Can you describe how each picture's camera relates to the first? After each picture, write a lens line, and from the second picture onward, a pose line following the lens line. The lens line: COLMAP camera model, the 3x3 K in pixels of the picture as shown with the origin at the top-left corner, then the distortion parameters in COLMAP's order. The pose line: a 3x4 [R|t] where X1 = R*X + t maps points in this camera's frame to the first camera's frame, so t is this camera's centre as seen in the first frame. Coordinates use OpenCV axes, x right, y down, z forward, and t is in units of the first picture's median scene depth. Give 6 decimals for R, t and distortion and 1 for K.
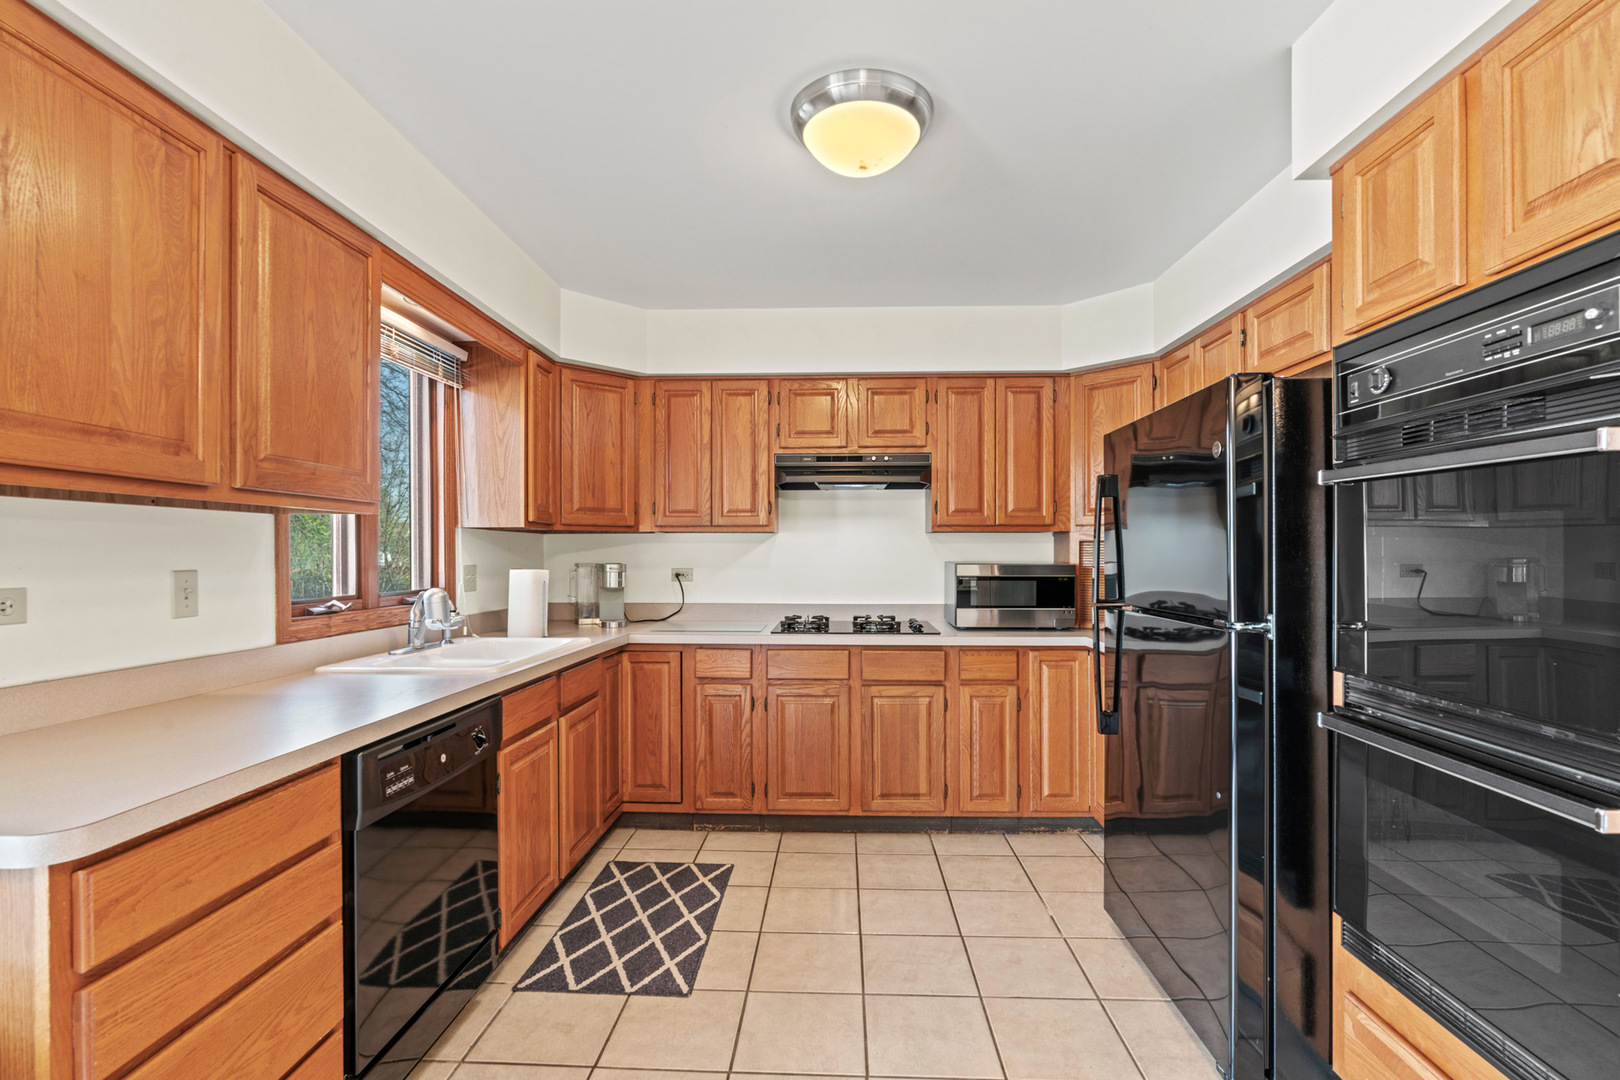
lens RADIAL K [[734.2, 0, 813.7], [0, 734.2, 553.3], [0, 0, 1]] dist [-0.013504, 0.006042]
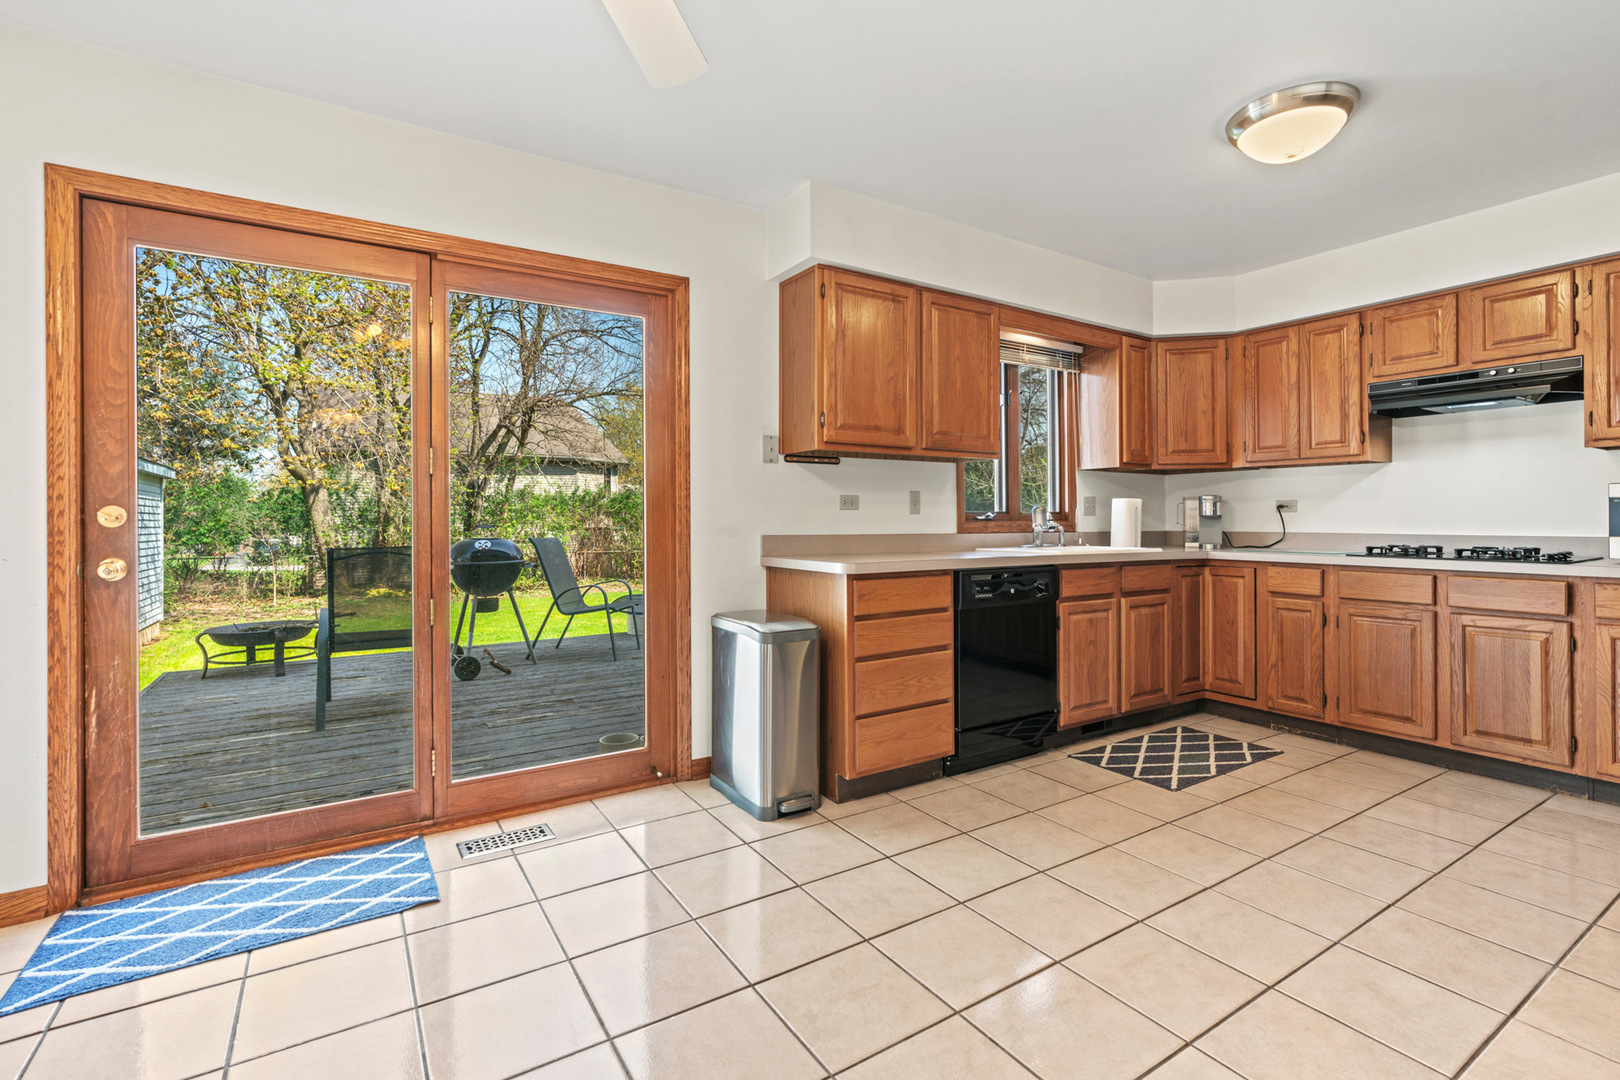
lens RADIAL K [[739.8, 0, 822.2], [0, 739.8, 516.3], [0, 0, 1]] dist [-0.003955, 0.001739]
pose [[0.578757, -0.003608, -0.815492, 0.379929], [0.002479, 0.999993, -0.002664, 0.054306], [0.815496, -0.000480, 0.578762, -0.231990]]
